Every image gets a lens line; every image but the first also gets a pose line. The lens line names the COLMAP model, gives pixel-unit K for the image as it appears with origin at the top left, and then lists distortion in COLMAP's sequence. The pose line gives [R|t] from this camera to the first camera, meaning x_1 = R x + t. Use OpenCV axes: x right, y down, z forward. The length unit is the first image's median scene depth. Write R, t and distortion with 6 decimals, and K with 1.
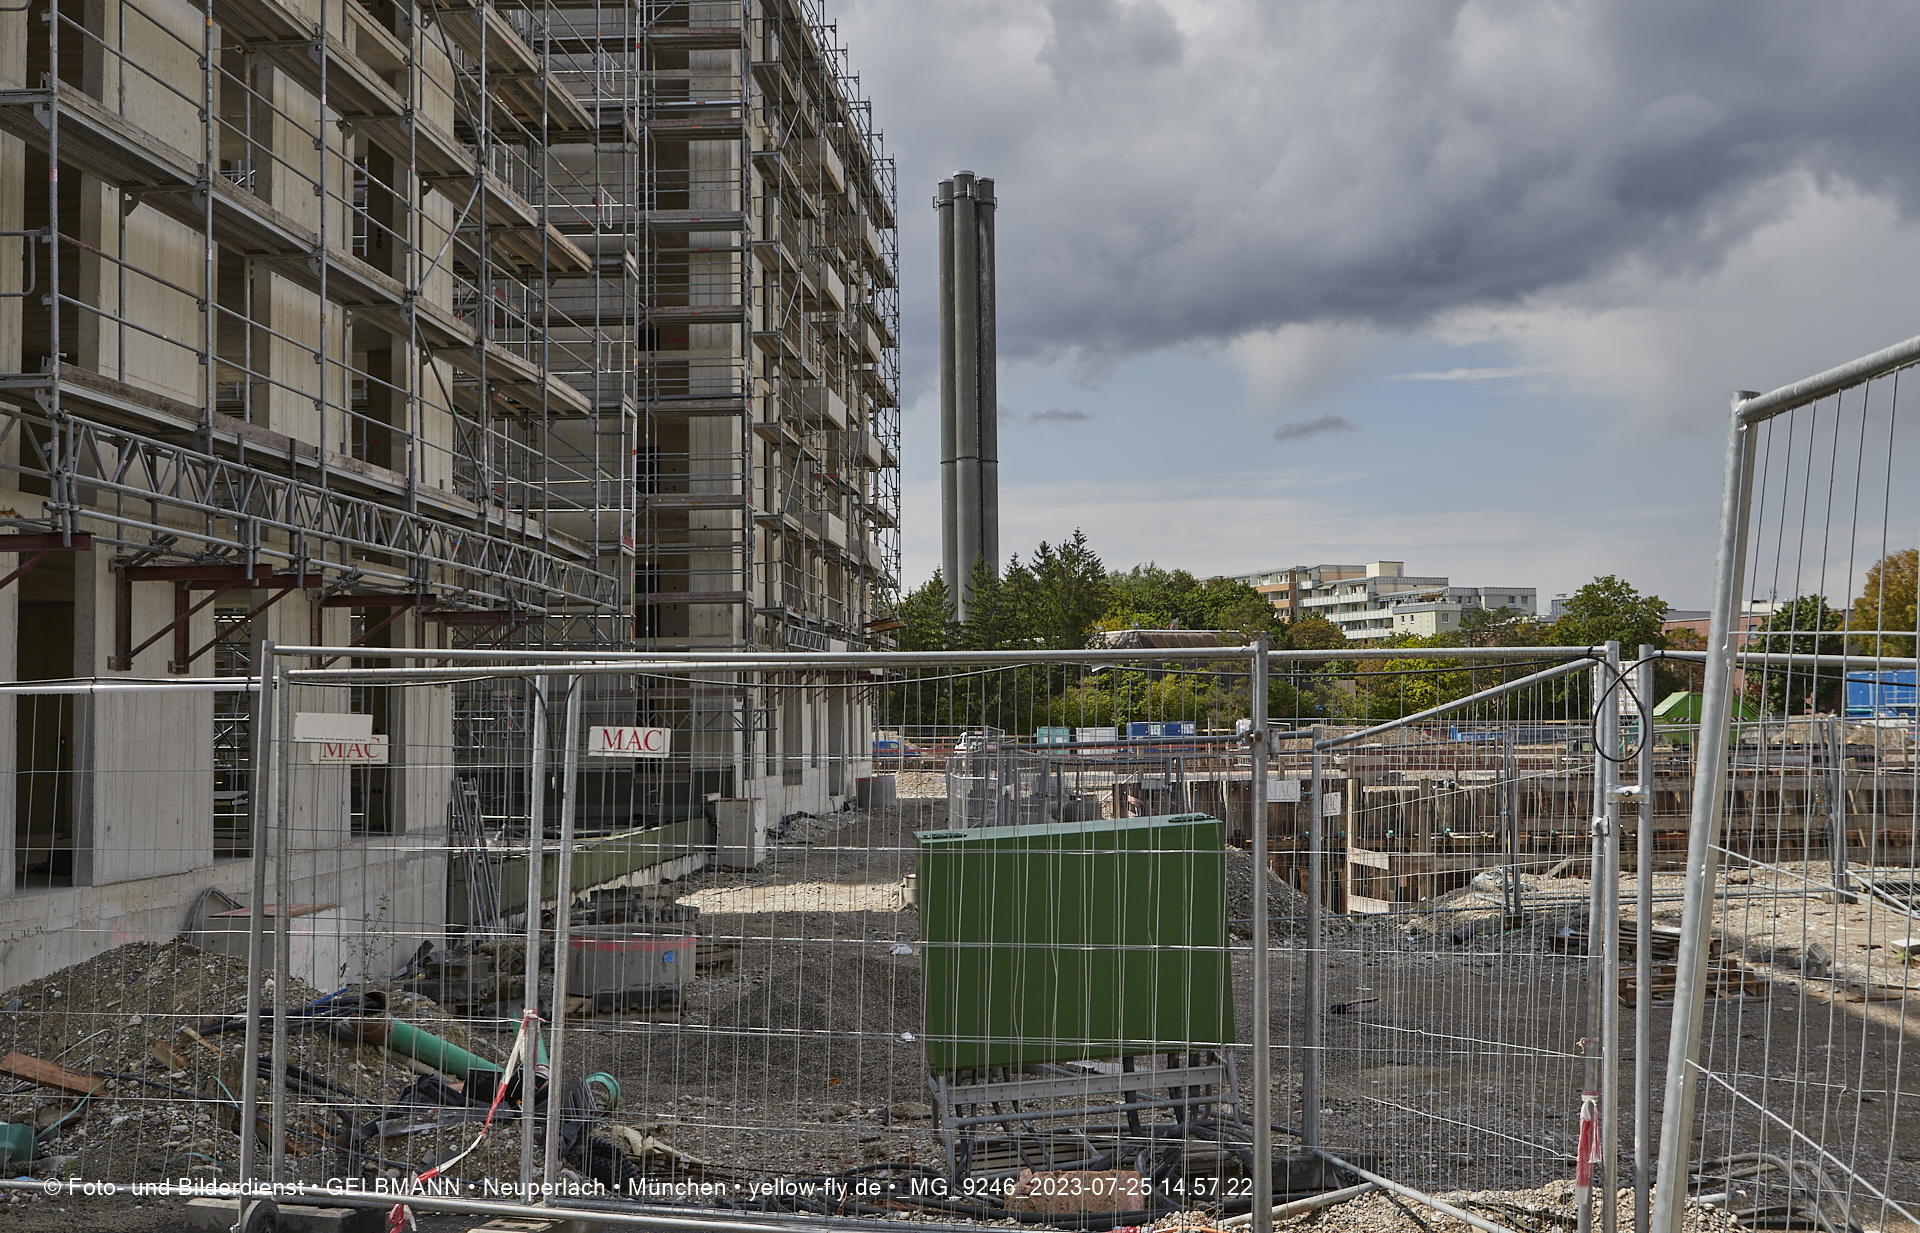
lens RADIAL K [[2260.1, 0, 955.3], [0, 2260.1, 579.6], [0, 0, 1]] dist [-0.047455, 0.000000]
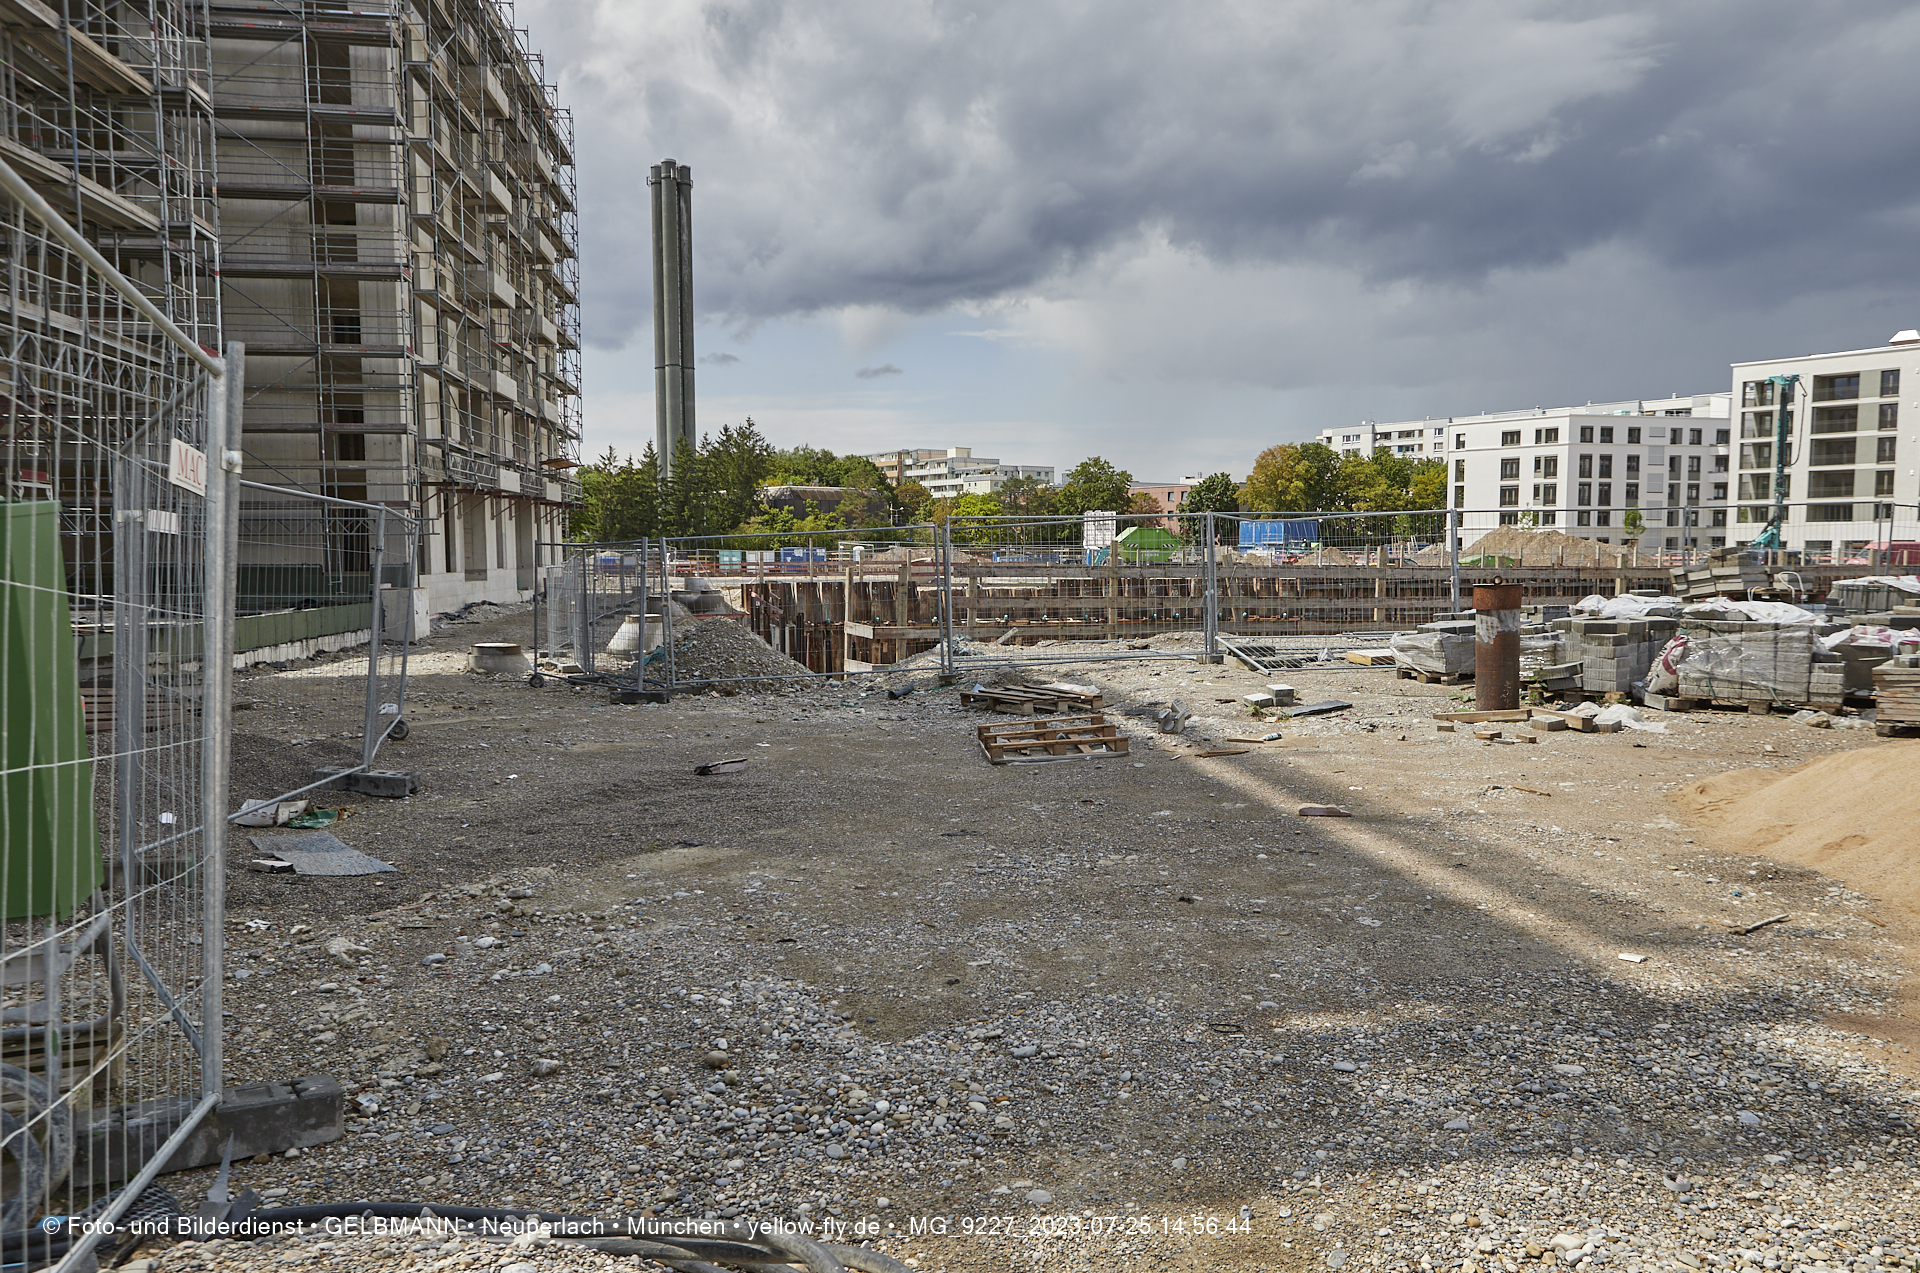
lens RADIAL K [[1420.9, 0, 1010.6], [0, 1420.9, 660.7], [0, 0, 1]] dist [-0.000686, 0.015876]
pose [[0.976537, -0.006052, 0.215265, 0.046860], [-0.023481, 0.990653, 0.134373, 0.015839], [-0.214066, -0.136274, 0.967267, 0.105461]]
